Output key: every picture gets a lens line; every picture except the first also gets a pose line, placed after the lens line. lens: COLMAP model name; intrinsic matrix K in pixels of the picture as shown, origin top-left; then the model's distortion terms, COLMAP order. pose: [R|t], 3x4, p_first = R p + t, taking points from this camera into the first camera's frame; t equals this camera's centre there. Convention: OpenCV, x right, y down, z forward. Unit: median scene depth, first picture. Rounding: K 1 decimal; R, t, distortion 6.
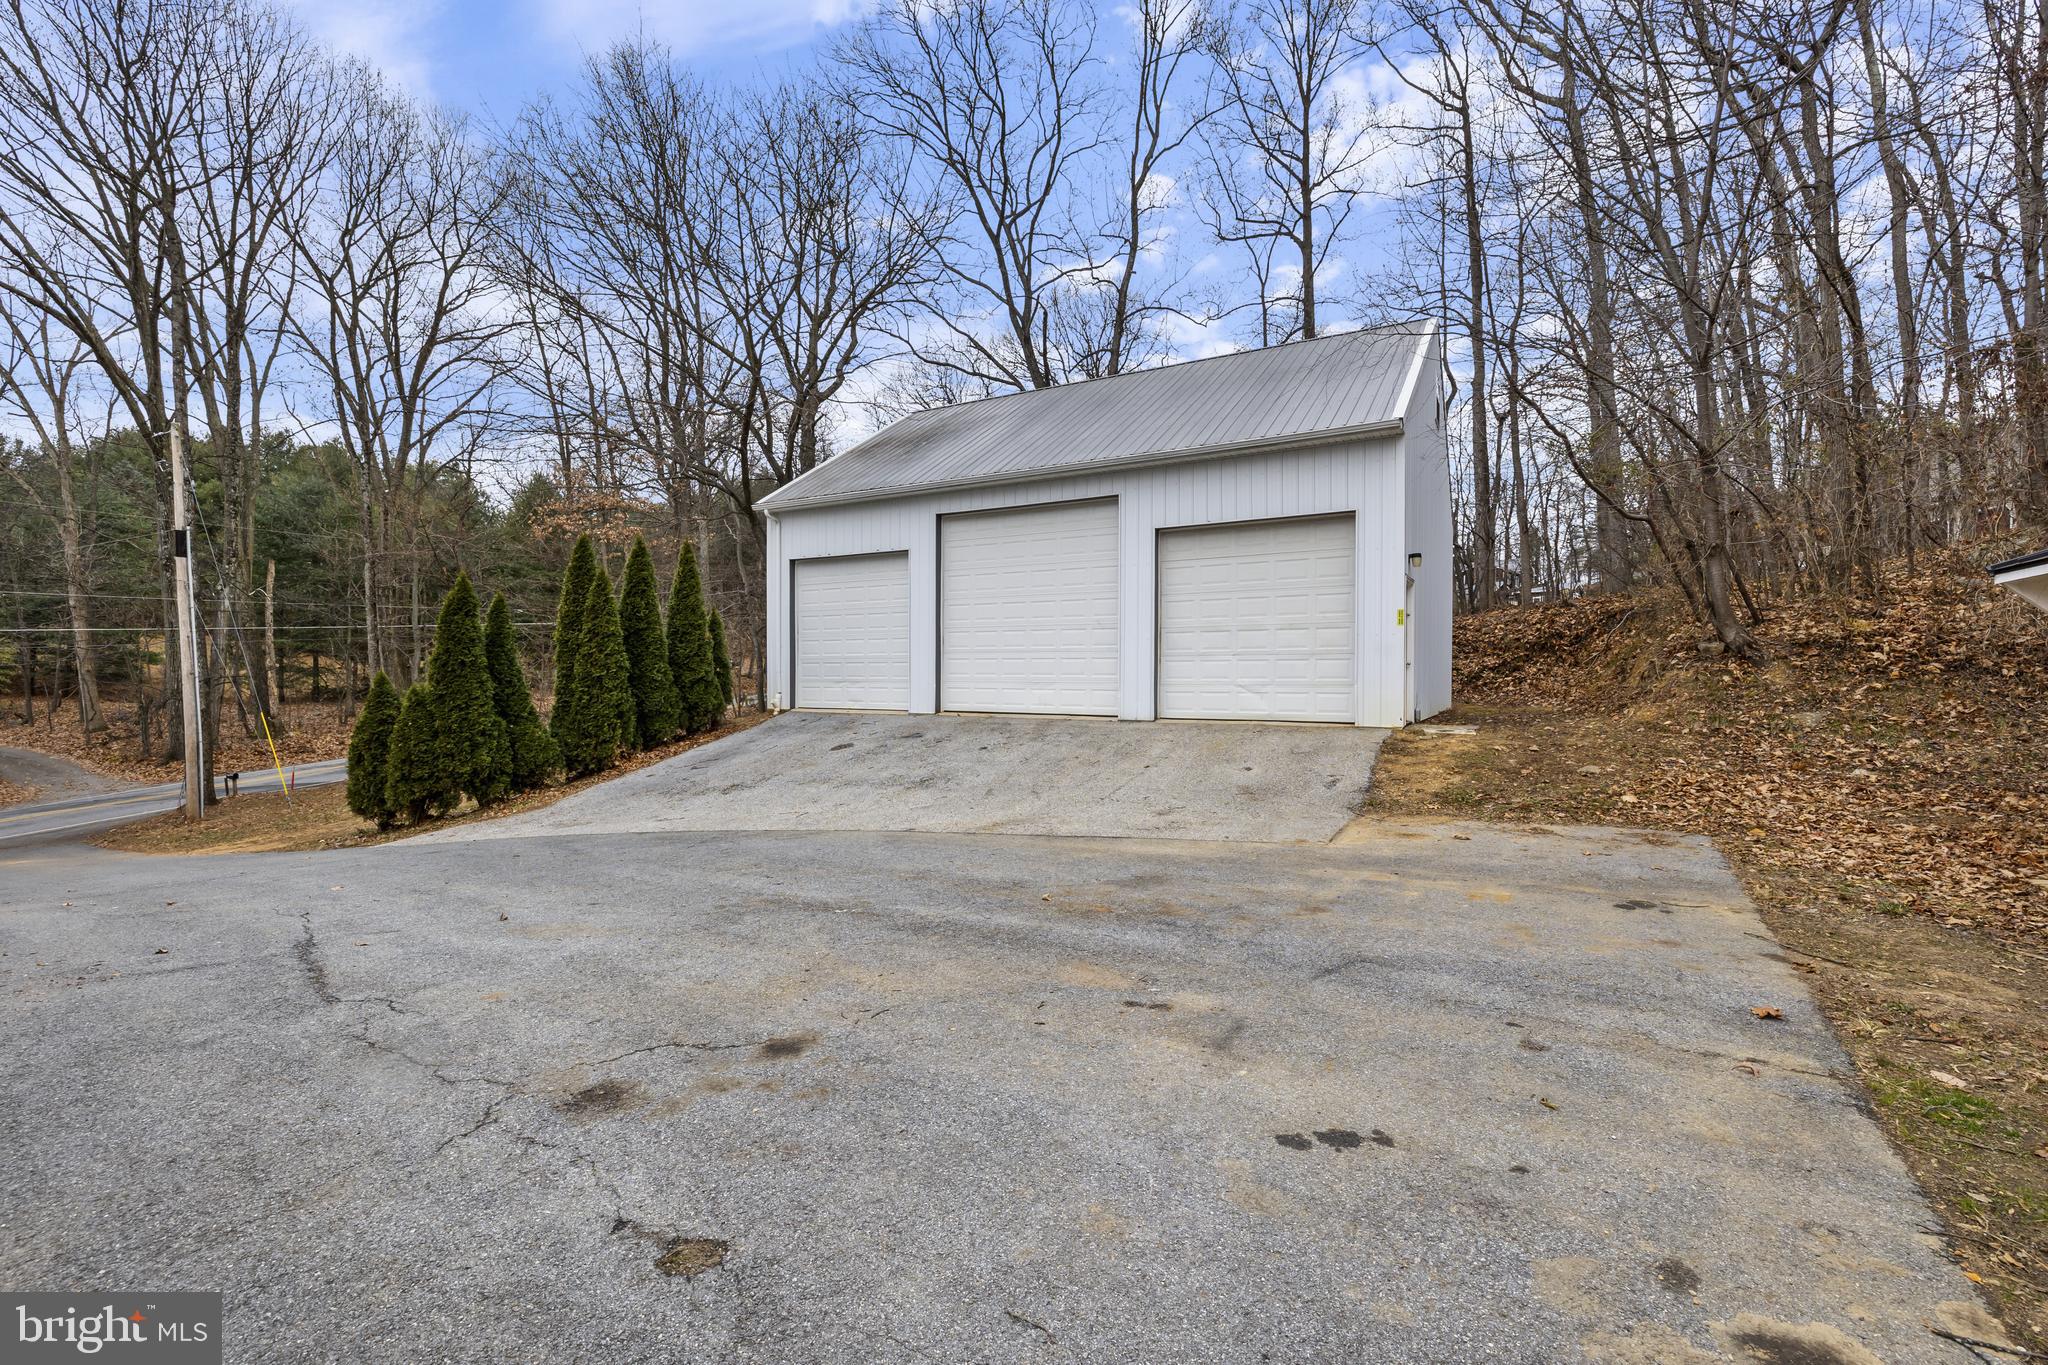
lens RADIAL K [[869.1, 0, 1019.5], [0, 869.1, 678.8], [0, 0, 1]] dist [-0.000407, 0.000024]
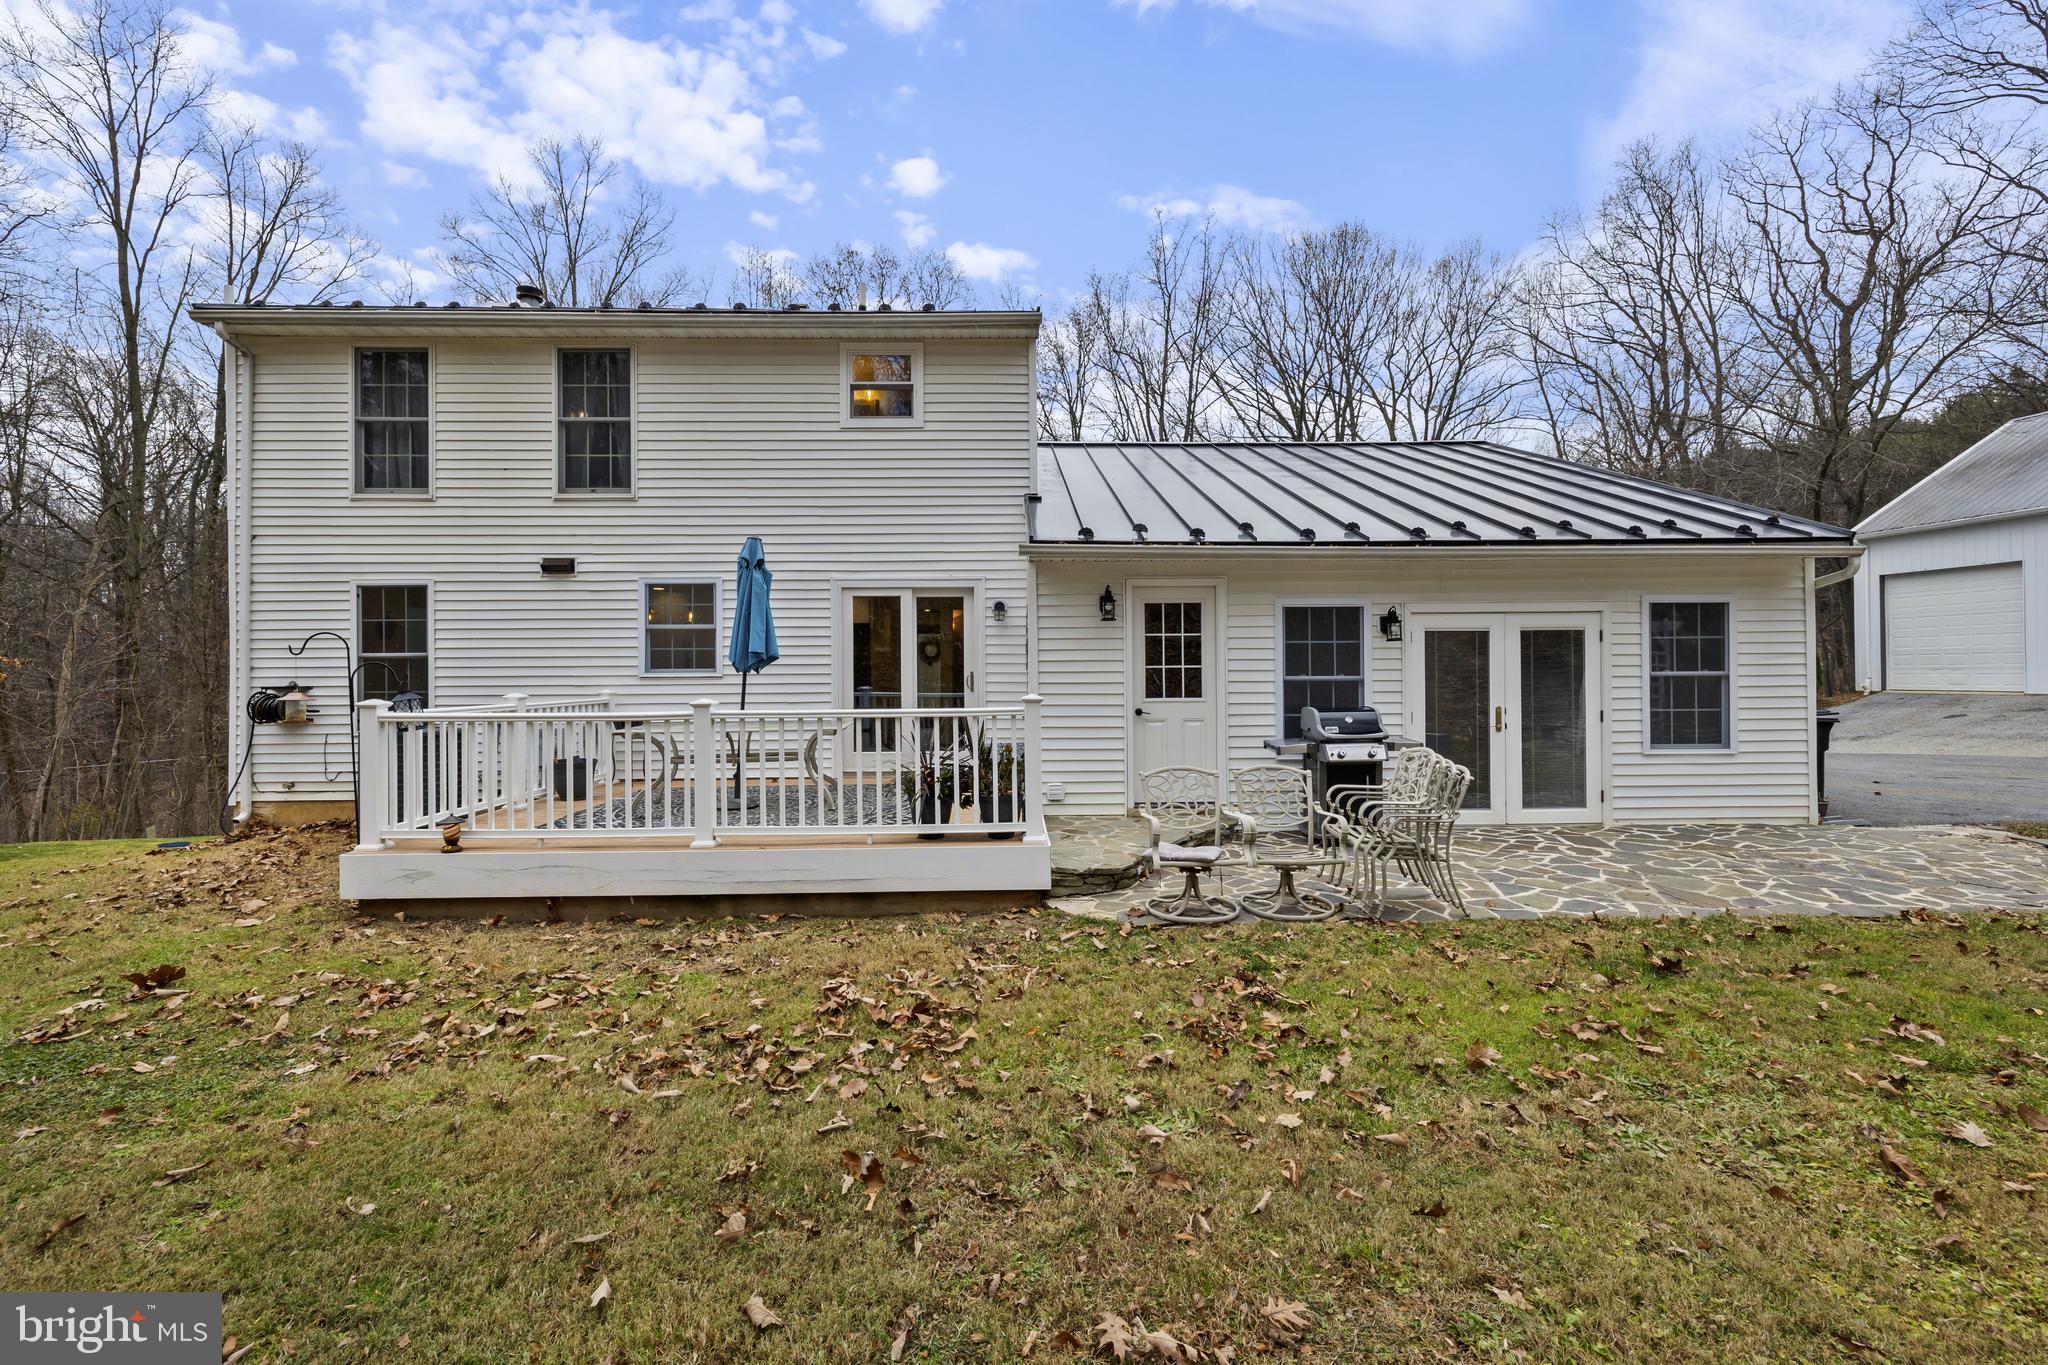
lens RADIAL K [[846.5, 0, 1024.0], [0, 846.5, 682.5], [0, 0, 1]] dist [0.001761, 0.000180]
pose [[0.575017, 0.001485, -0.818140, 0.038322], [0.009831, 0.999914, 0.008725, -0.001517], [0.818083, -0.013060, 0.574952, -0.778044]]
